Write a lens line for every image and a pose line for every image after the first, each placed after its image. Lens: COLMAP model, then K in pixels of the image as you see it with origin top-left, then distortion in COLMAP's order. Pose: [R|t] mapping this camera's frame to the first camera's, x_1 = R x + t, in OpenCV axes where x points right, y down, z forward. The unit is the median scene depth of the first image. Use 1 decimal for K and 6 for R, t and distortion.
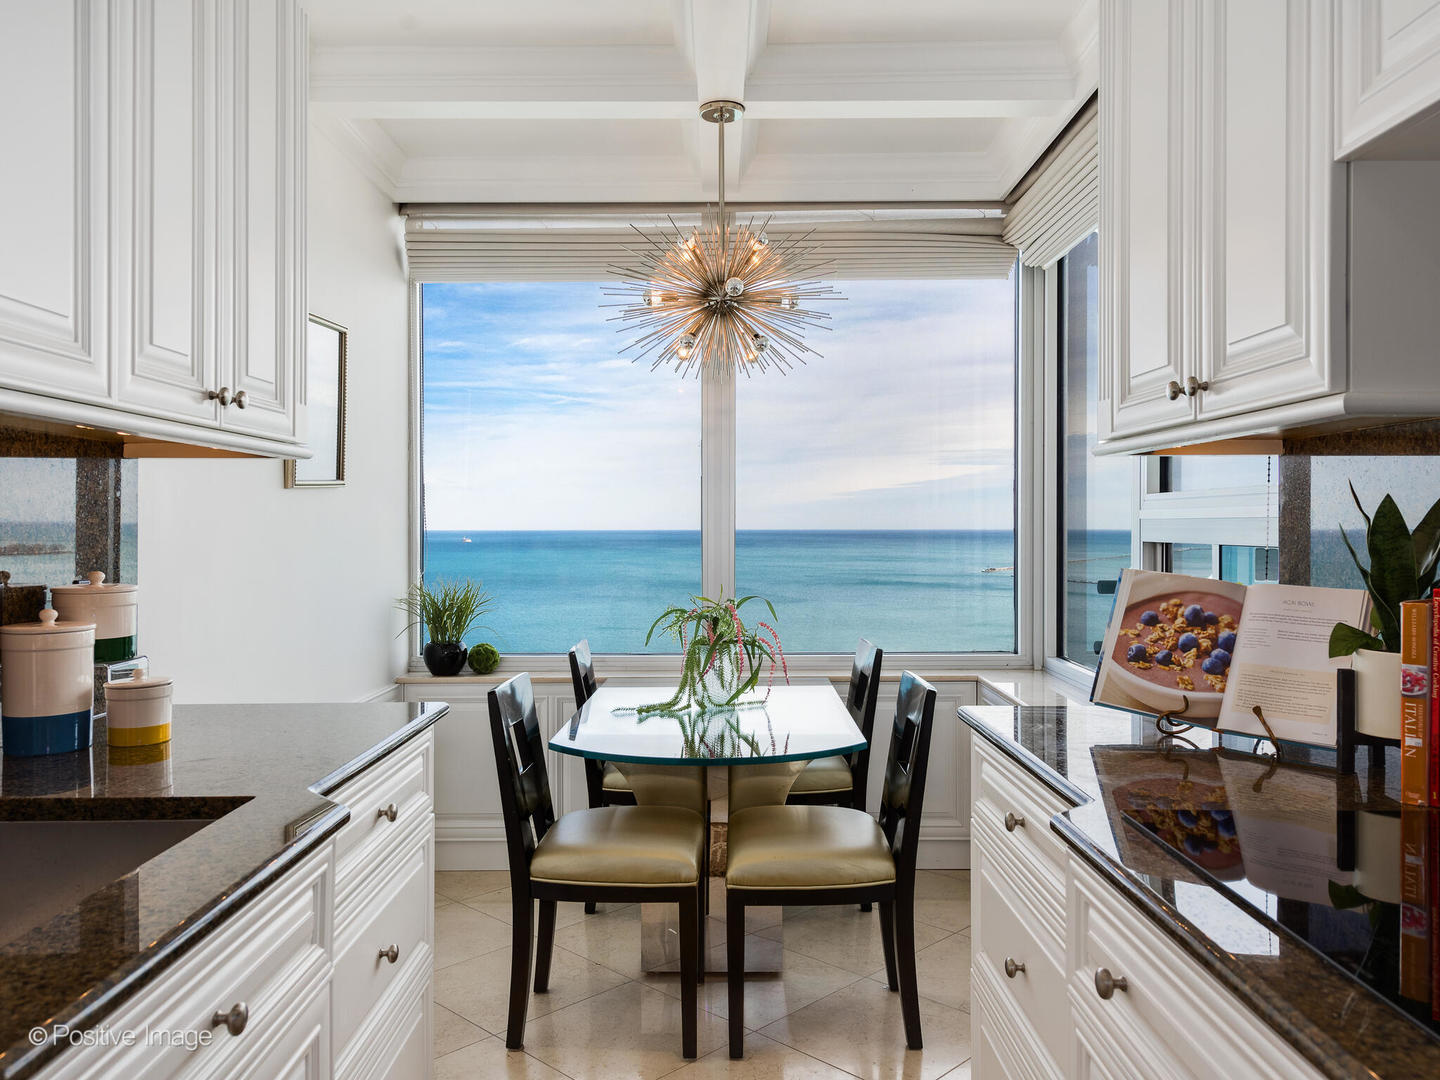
lens RADIAL K [[1127.4, 0, 724.3], [0, 1127.4, 527.9], [0, 0, 1]] dist [0.010397, 0.000598]
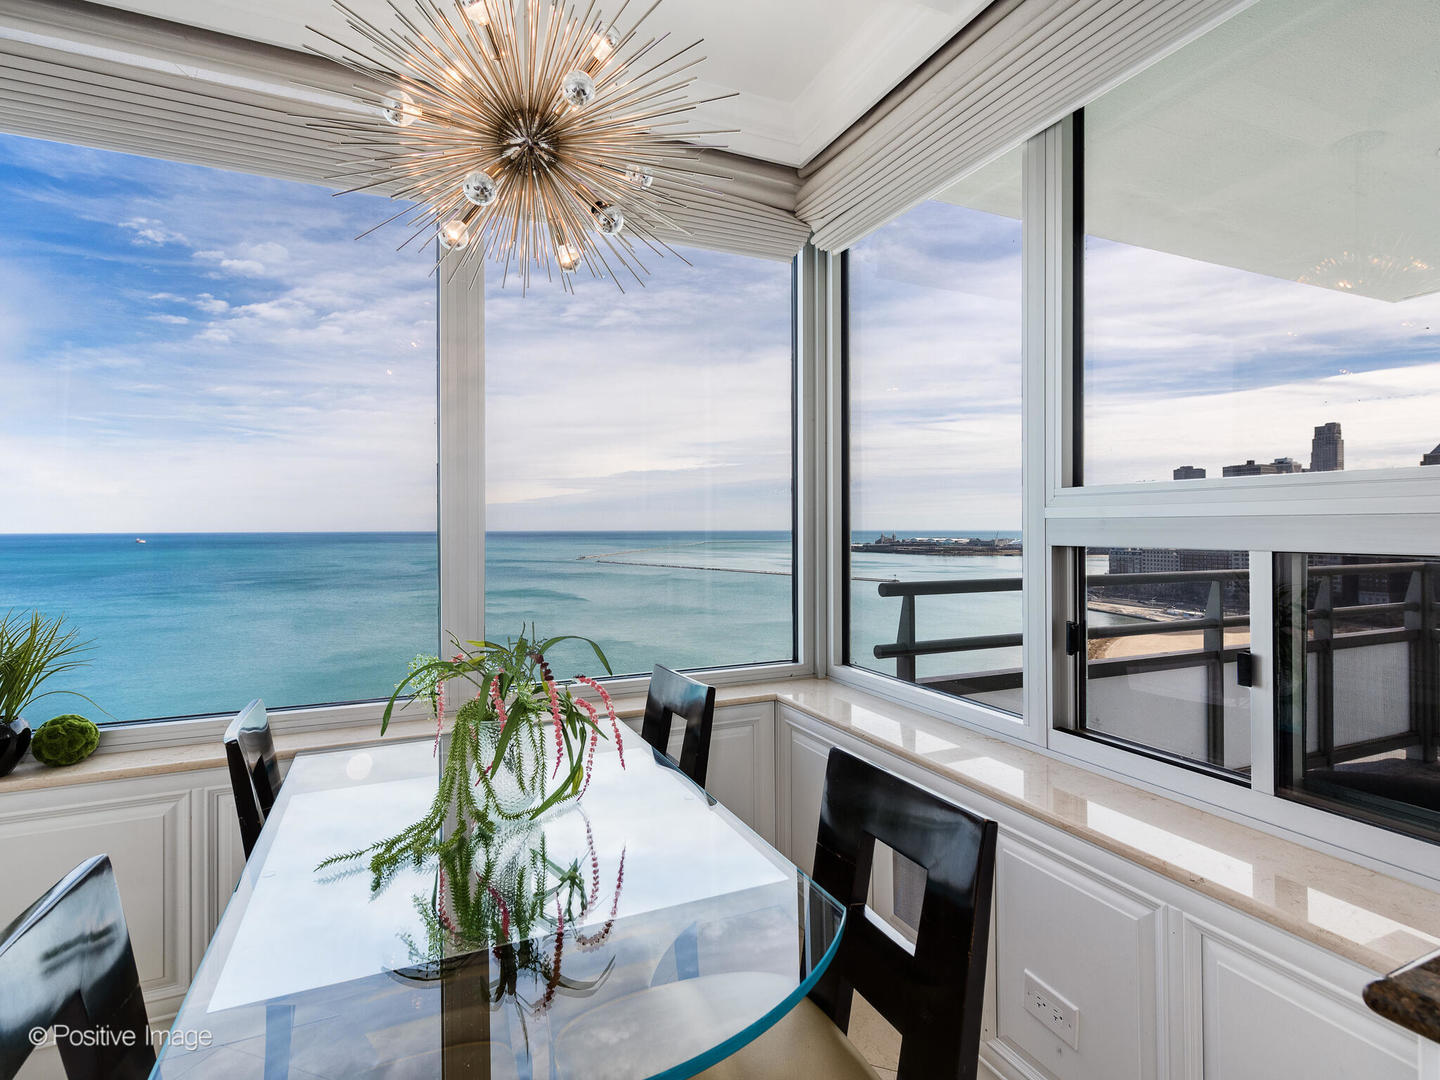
lens RADIAL K [[707.1, 0, 720.0], [0, 707.1, 540.0], [0, 0, 1]] dist [-0.000382, -0.000754]
pose [[0.904246, -0.004044, 0.426993, -0.056010], [-0.001409, 0.999921, 0.012453, 0.001362], [-0.427010, -0.011863, 0.904169, 0.506318]]
